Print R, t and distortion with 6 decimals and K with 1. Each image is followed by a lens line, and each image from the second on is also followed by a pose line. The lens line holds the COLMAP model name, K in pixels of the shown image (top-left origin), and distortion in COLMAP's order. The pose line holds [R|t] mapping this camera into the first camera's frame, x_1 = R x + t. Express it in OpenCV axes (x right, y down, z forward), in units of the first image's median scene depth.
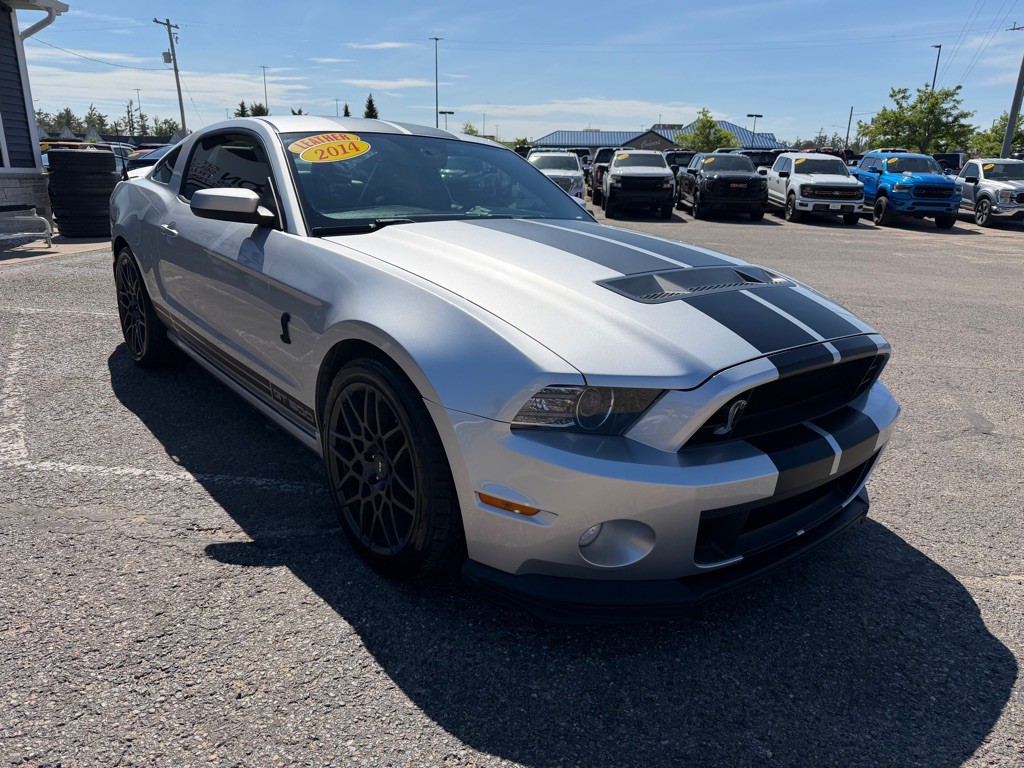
lens RADIAL K [[726.8, 0, 505.5], [0, 726.8, 395.1], [0, 0, 1]] dist [-0.001149, -0.008174]
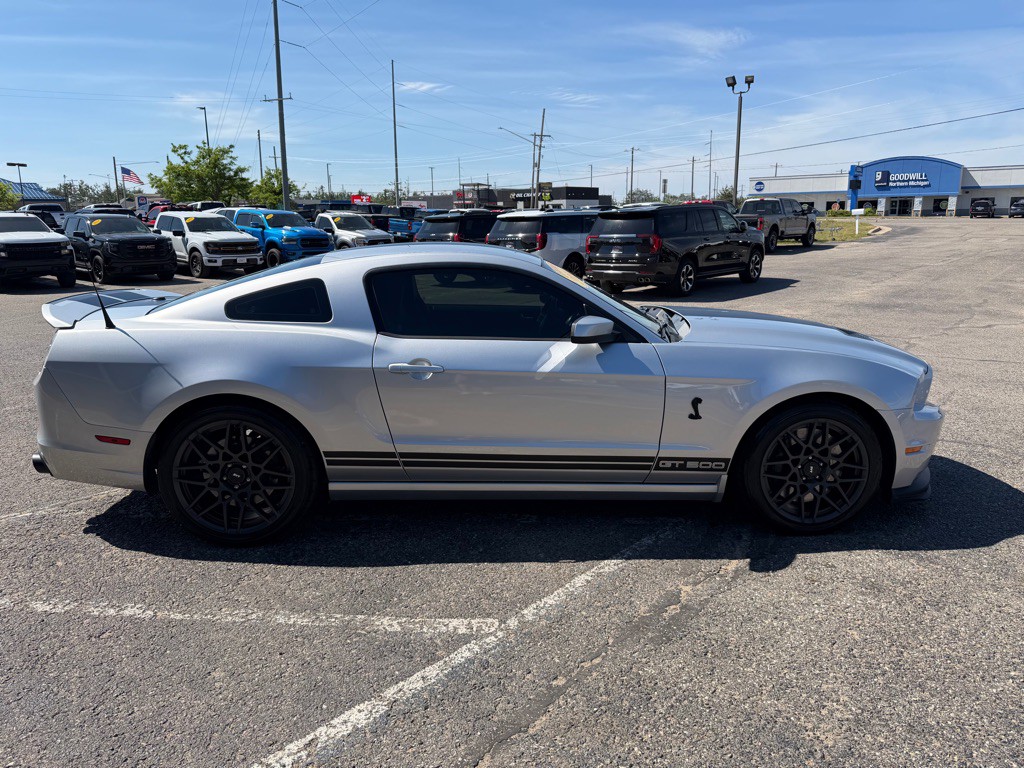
lens RADIAL K [[731.6, 0, 512.0], [0, 731.6, 384.0], [0, 0, 1]] dist [-0.005943, 0.003034]
pose [[0.603347, -0.203566, 0.771060, -0.165872], [0.261193, 0.963985, 0.050118, -0.031442], [-0.753492, 0.171157, 0.634787, 0.040771]]
